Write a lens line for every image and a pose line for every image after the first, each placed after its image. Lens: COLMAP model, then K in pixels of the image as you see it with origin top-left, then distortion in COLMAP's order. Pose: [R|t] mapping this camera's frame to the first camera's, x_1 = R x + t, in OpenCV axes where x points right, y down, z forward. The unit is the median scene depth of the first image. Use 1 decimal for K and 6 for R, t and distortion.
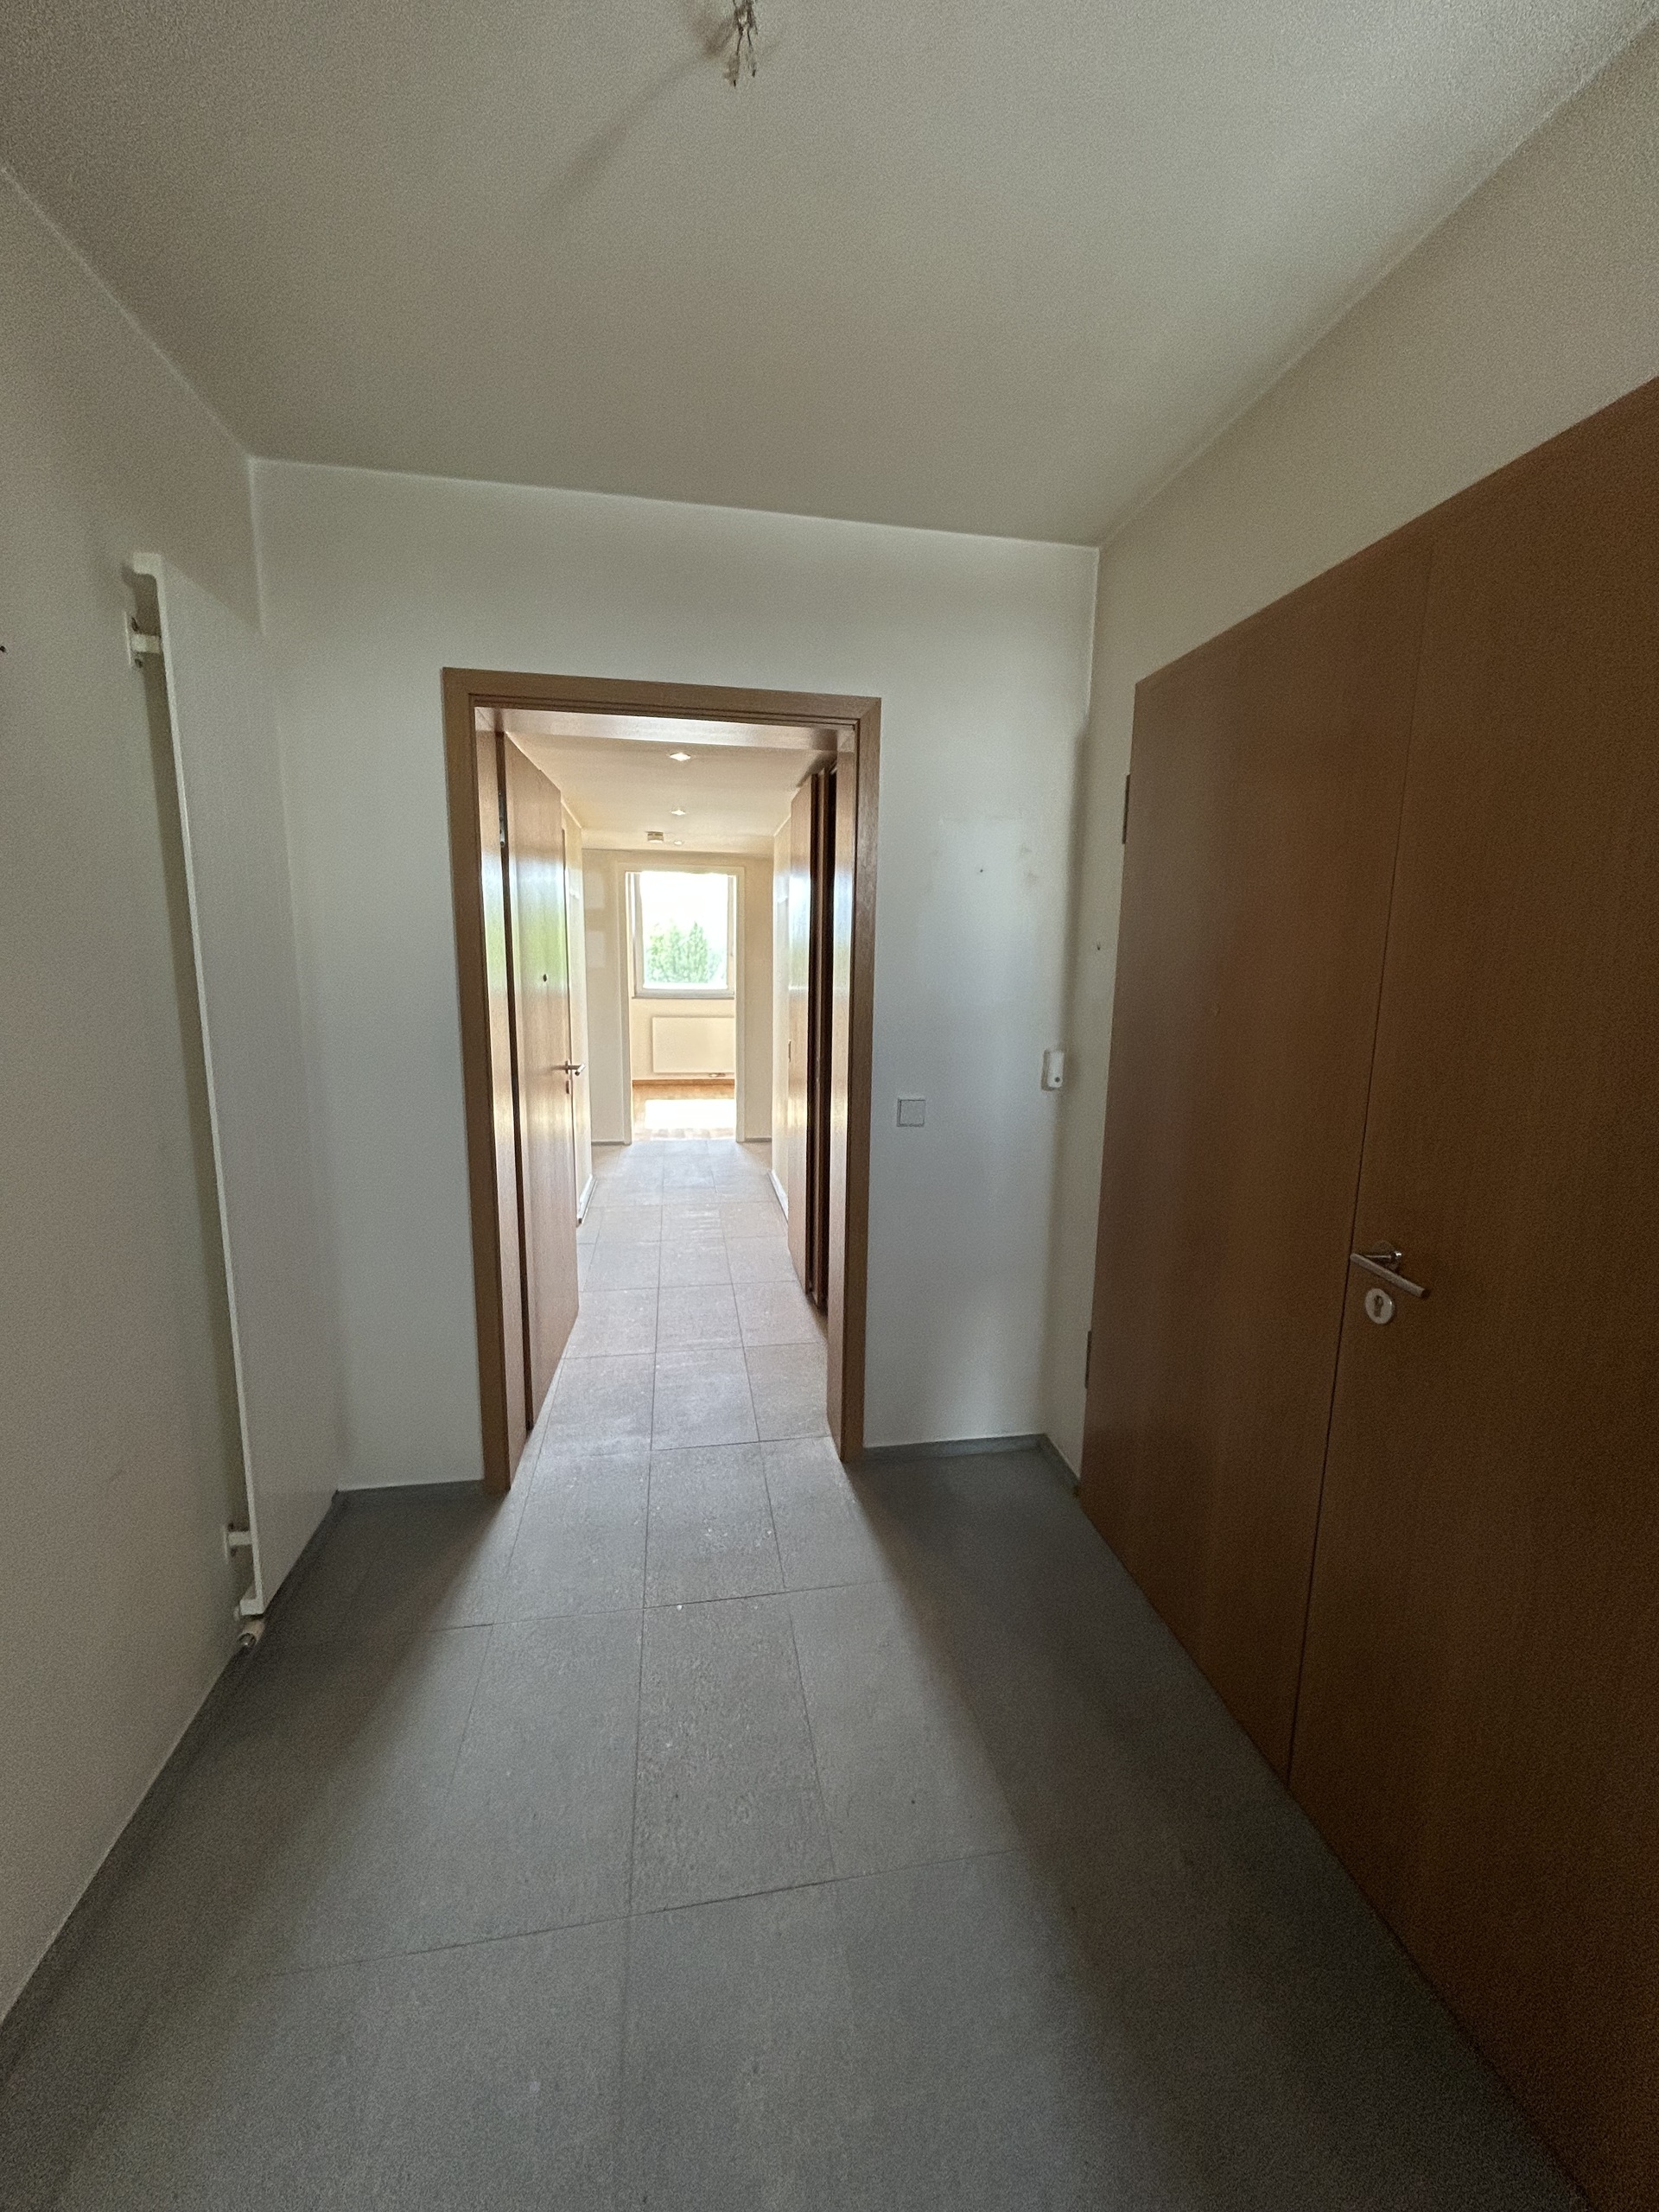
lens RADIAL K [[898.8, 0, 842.6], [0, 898.8, 1108.6], [0, 0, 1]] dist [-0.000543, 0.000141]
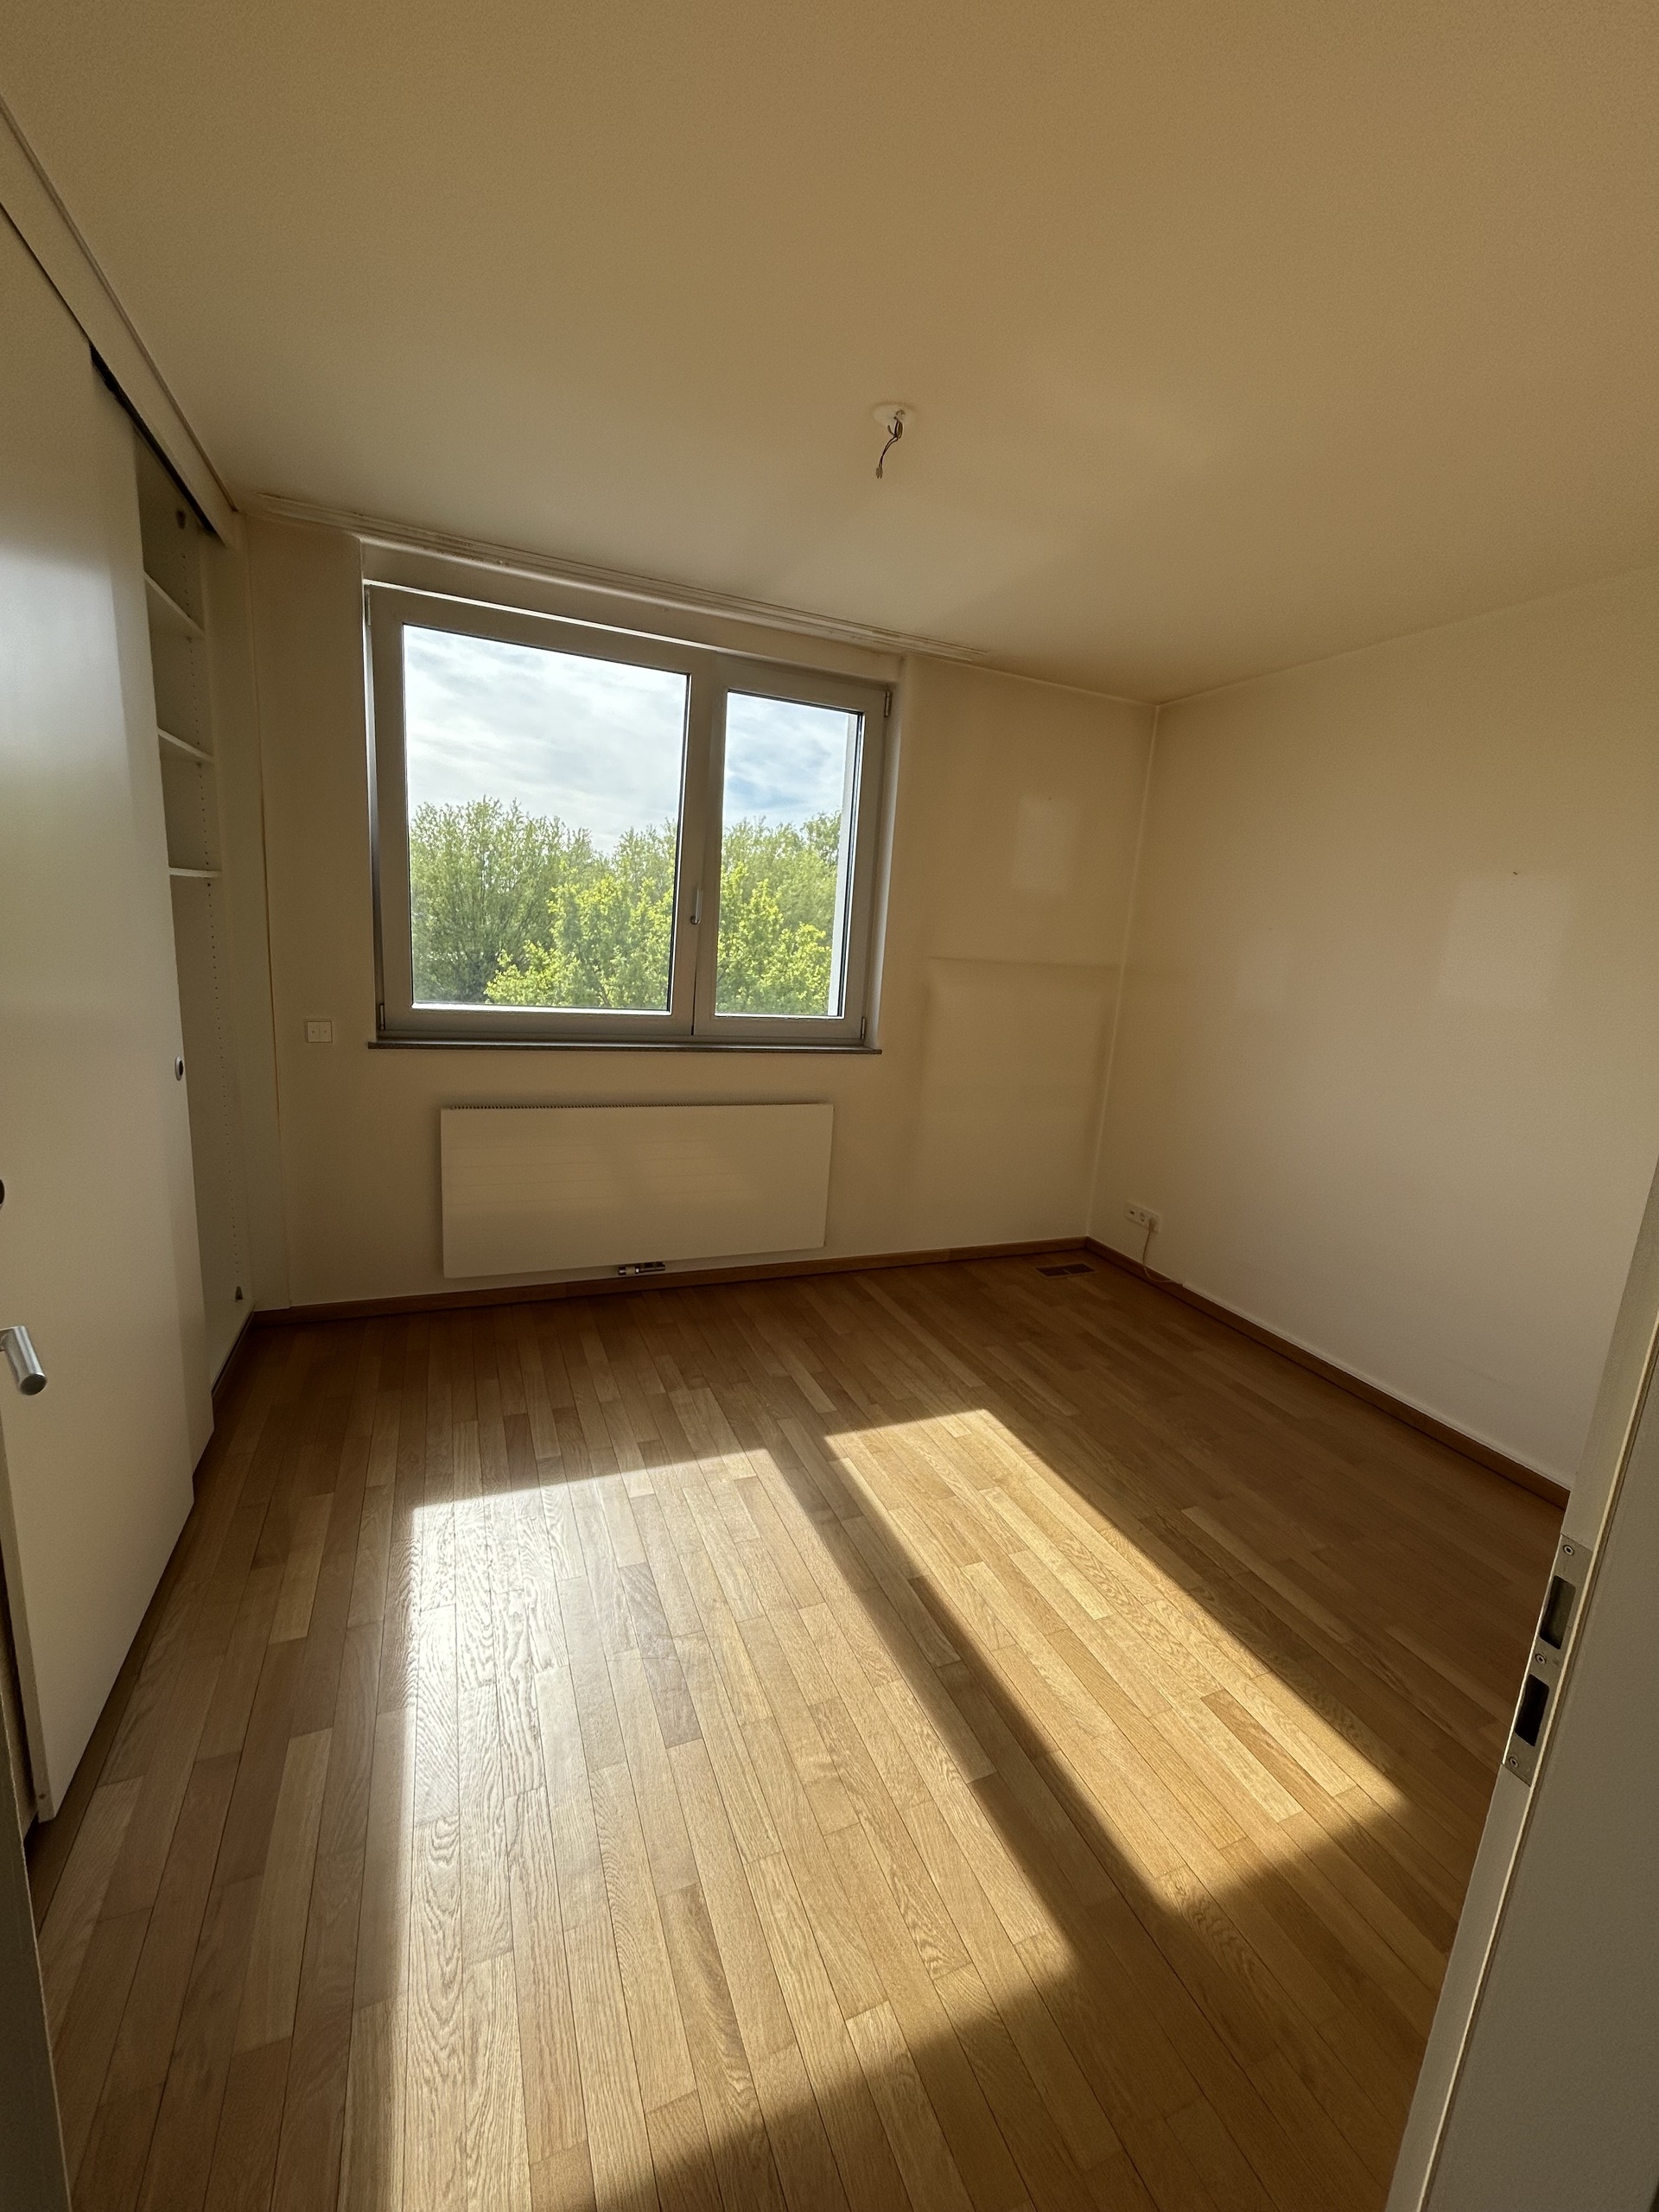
lens RADIAL K [[898.8, 0, 842.6], [0, 898.8, 1108.6], [0, 0, 1]] dist [-0.000543, 0.000141]
pose [[0.973855, 0.011479, 0.226881, -0.201602], [-0.020448, 0.999098, 0.037218, -0.153459], [-0.226249, -0.040884, 0.973211, 0.915901]]
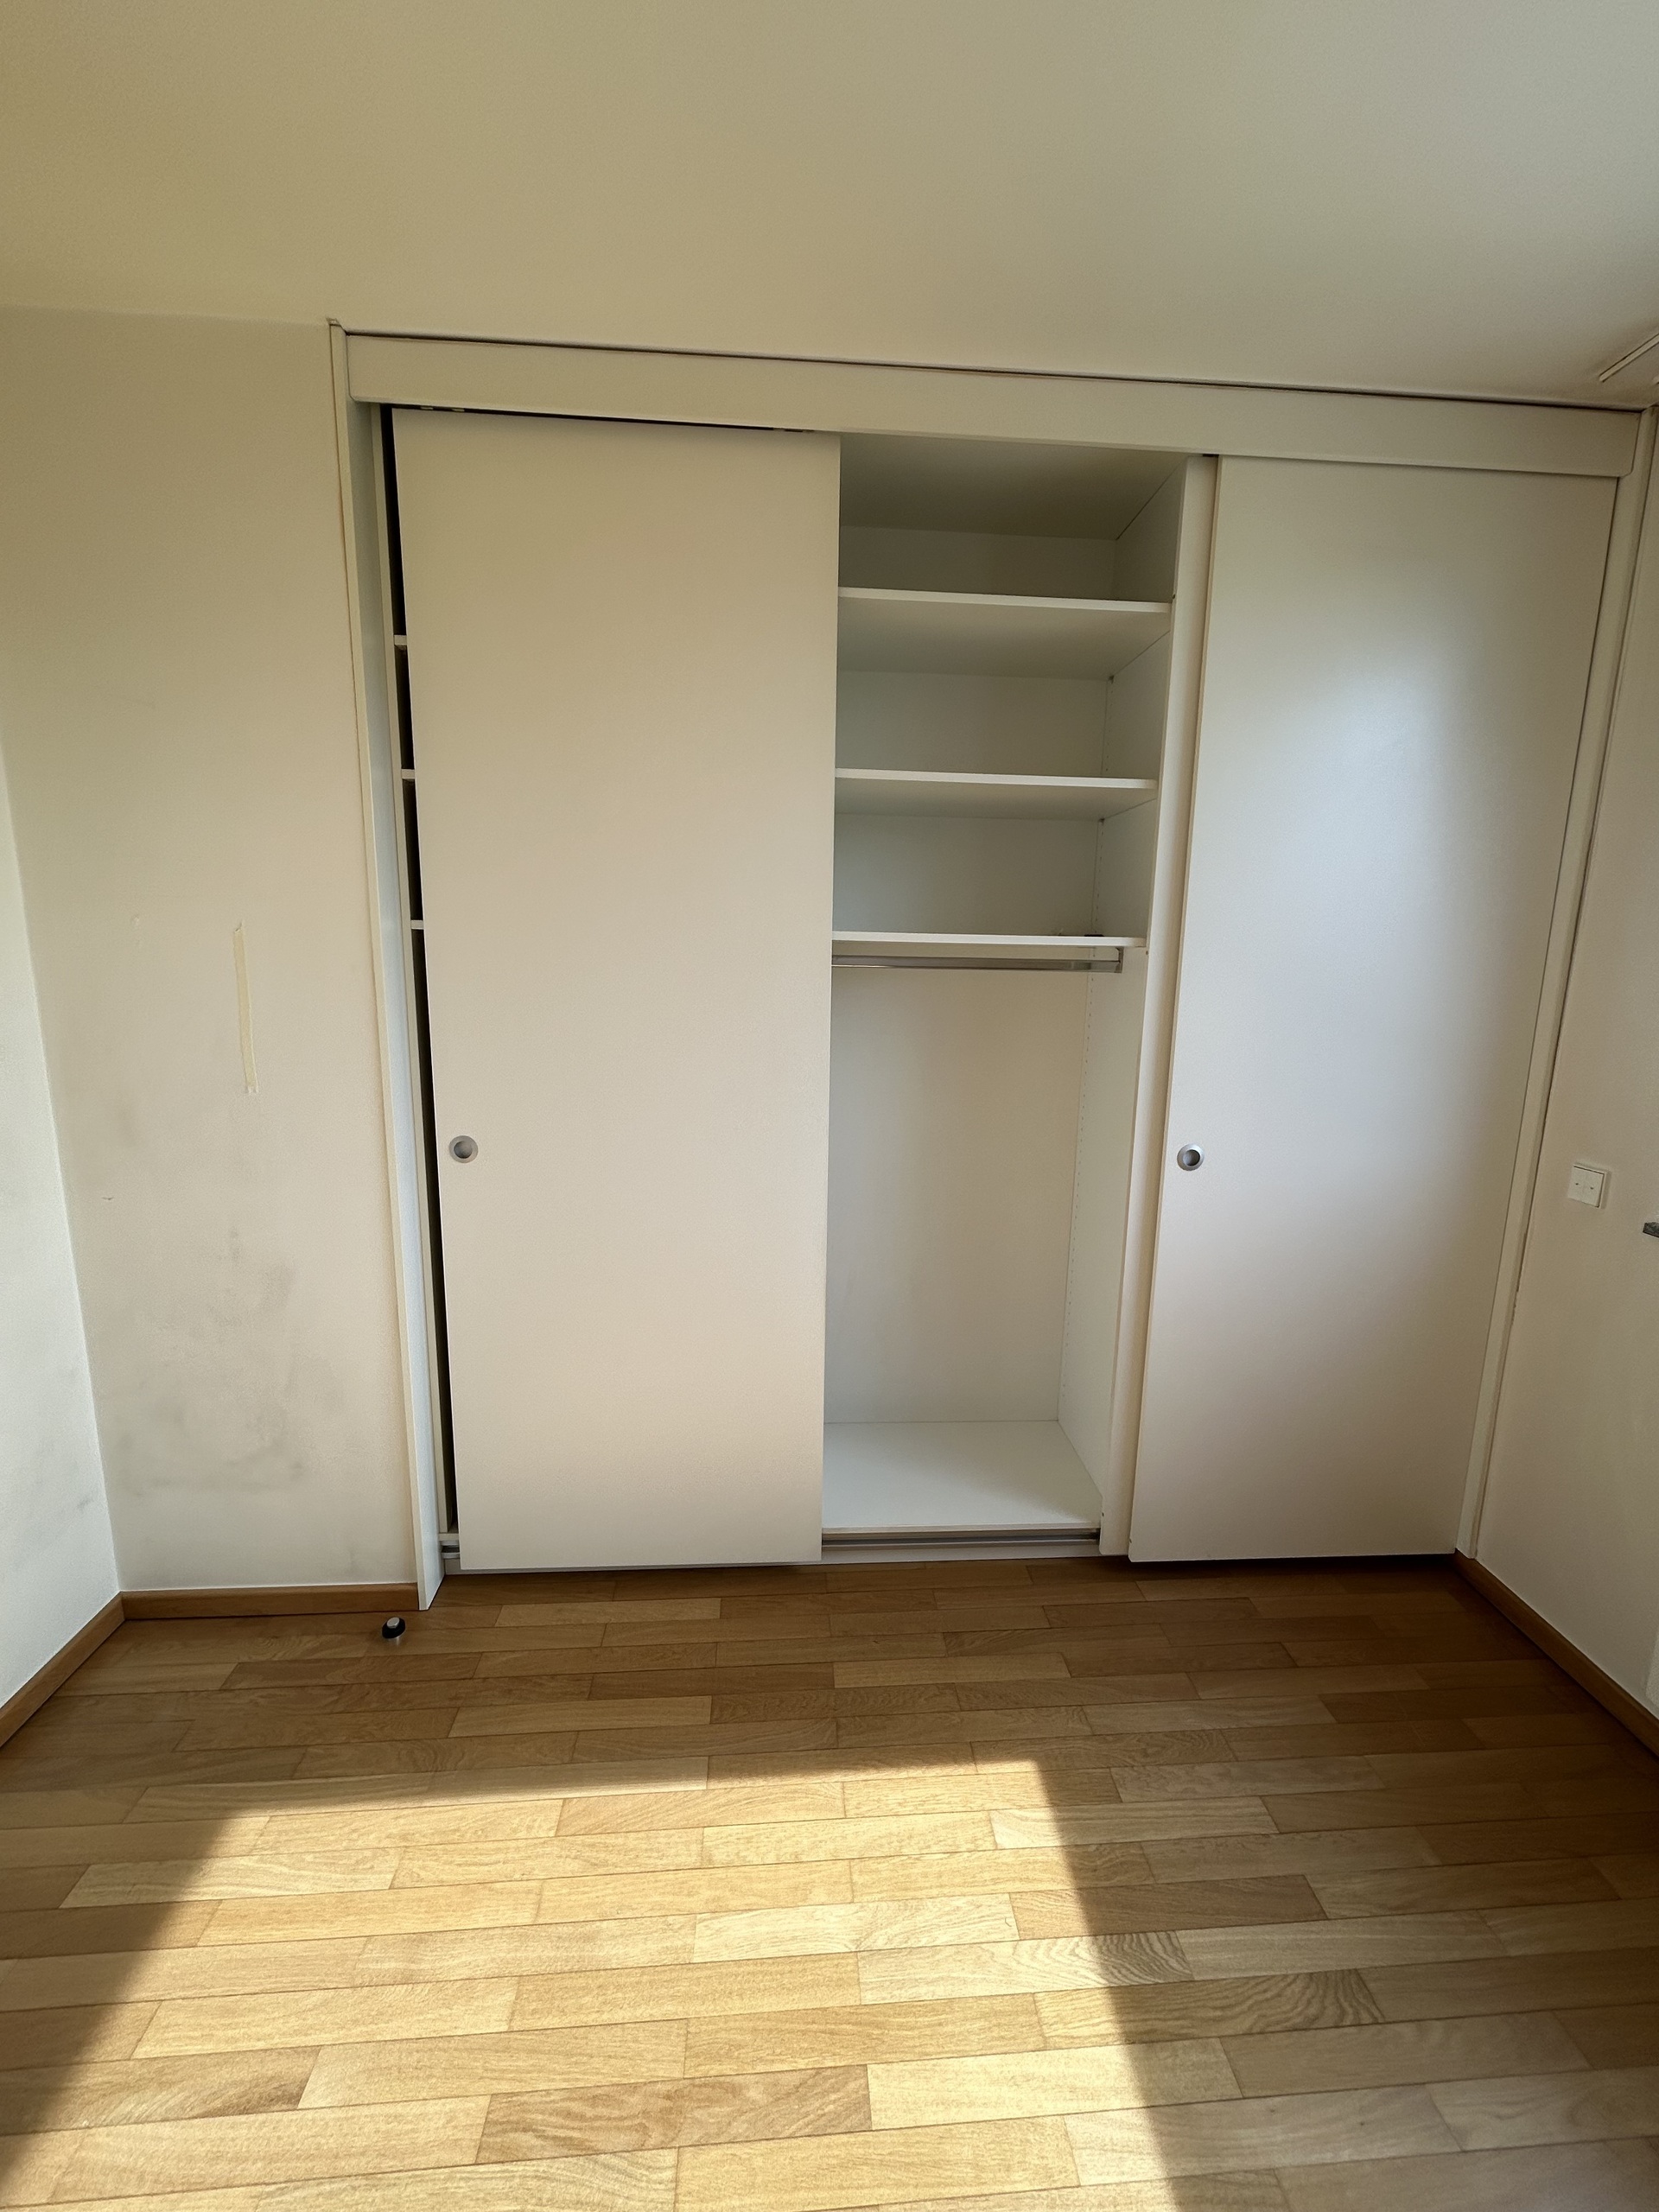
lens RADIAL K [[898.8, 0, 842.6], [0, 898.8, 1108.6], [0, 0, 1]] dist [-0.000543, 0.000141]
pose [[-0.126723, 0.158155, -0.979249, -0.069794], [-0.177153, 0.967728, 0.179219, -0.195740], [0.975991, 0.196188, -0.094616, 1.179140]]
